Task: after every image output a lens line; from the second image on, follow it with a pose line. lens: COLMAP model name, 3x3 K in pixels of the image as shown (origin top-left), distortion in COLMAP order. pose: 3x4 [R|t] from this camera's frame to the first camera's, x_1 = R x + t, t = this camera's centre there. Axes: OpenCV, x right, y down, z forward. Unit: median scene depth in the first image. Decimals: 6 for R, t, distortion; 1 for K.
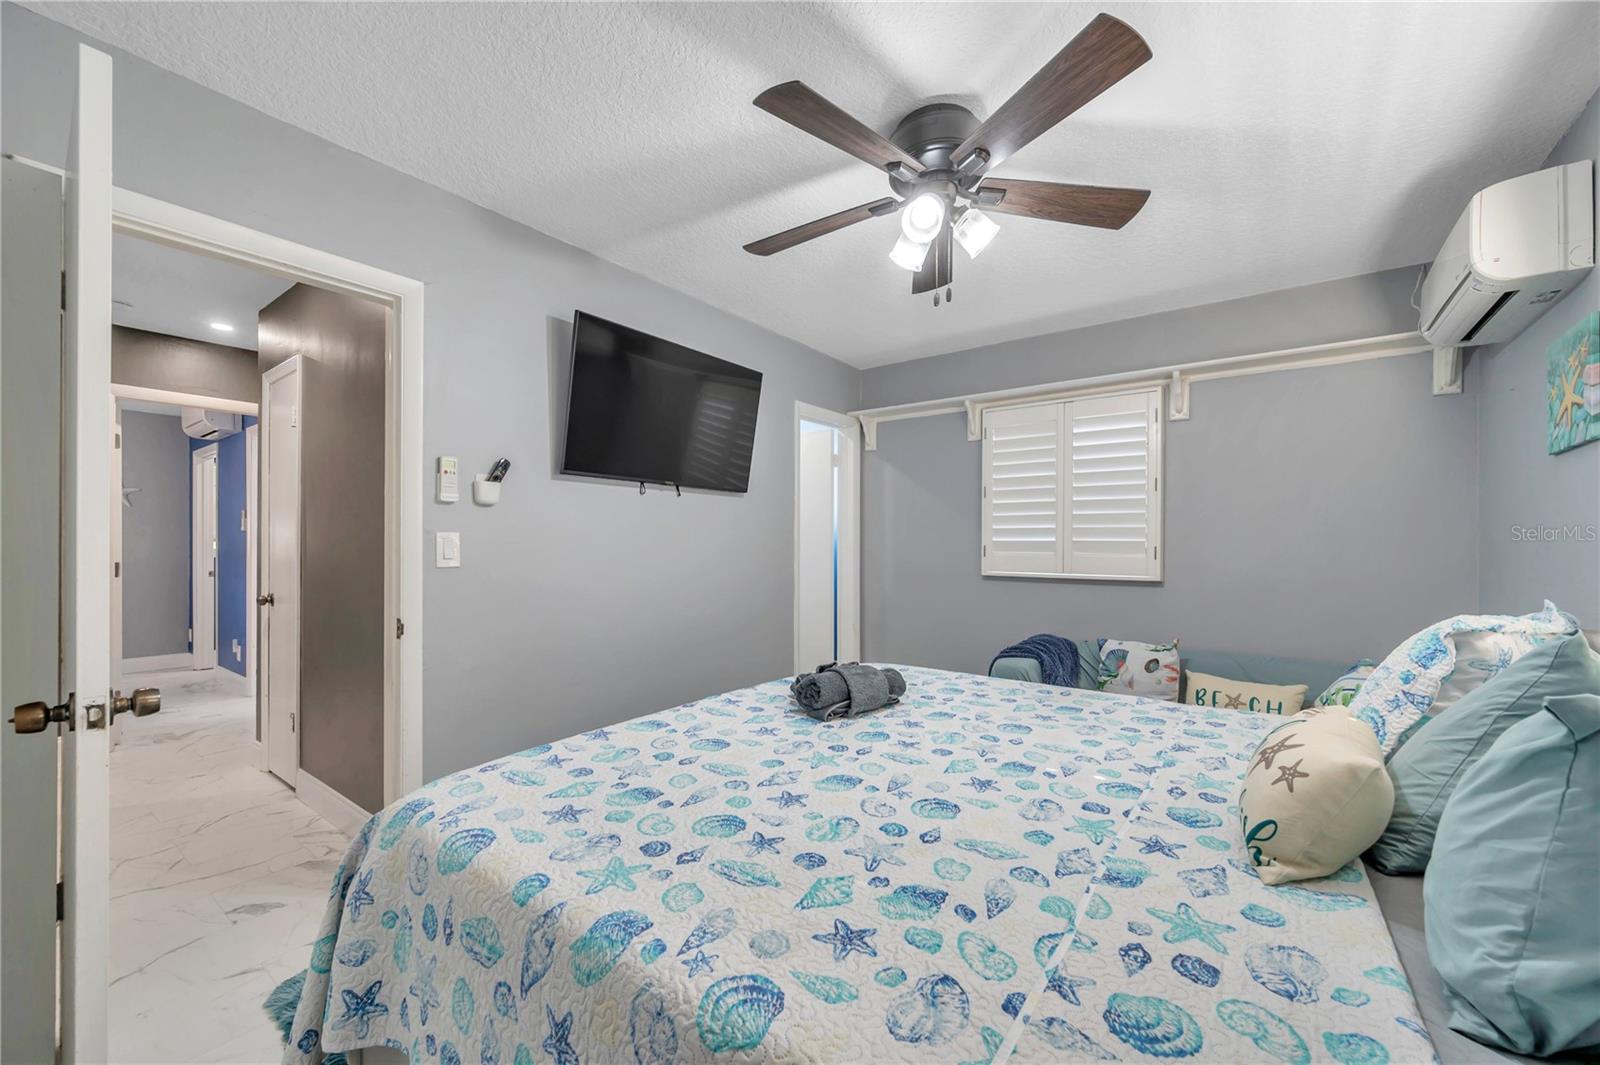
lens RADIAL K [[635.0, 0, 798.5], [0, 635.0, 539.7], [0, 0, 1]] dist [-0.001175, -0.000063]
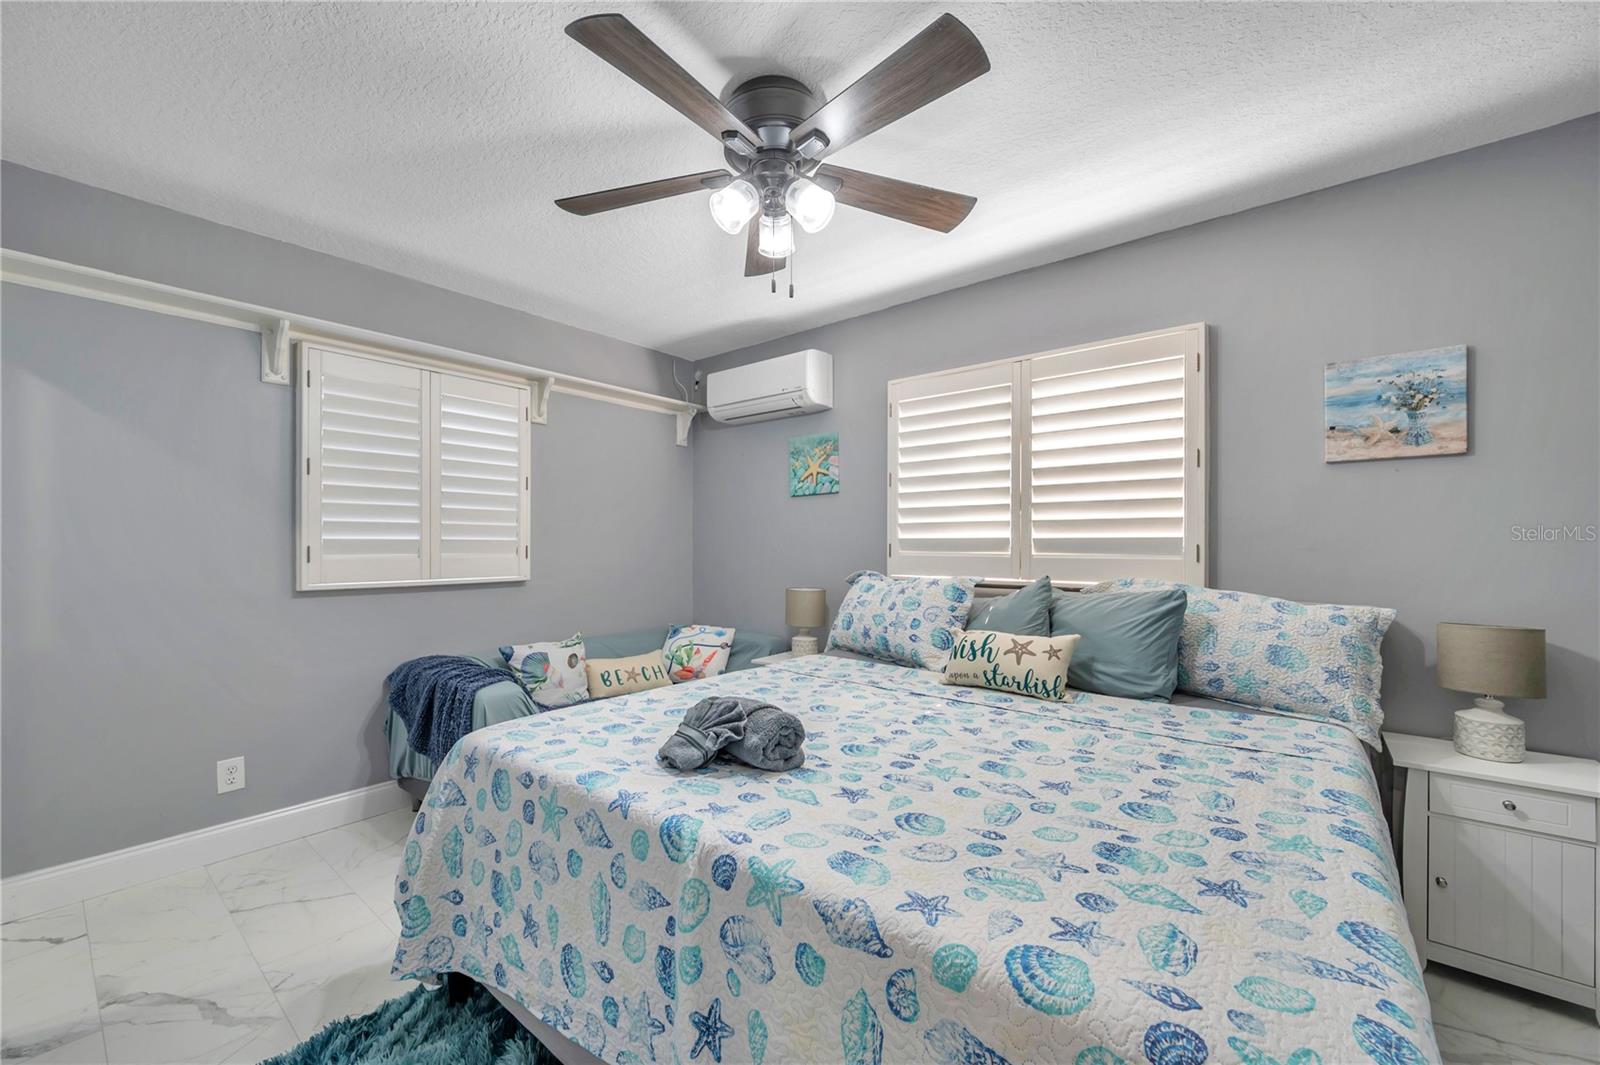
lens RADIAL K [[635.0, 0, 798.6], [0, 635.0, 540.2], [0, 0, 1]] dist [-0.001175, -0.000063]
pose [[0.039389, 0.001653, 0.999223, -0.903243], [-0.006408, 0.999978, -0.001402, 0.001572], [-0.999203, -0.006347, 0.039399, 1.155656]]
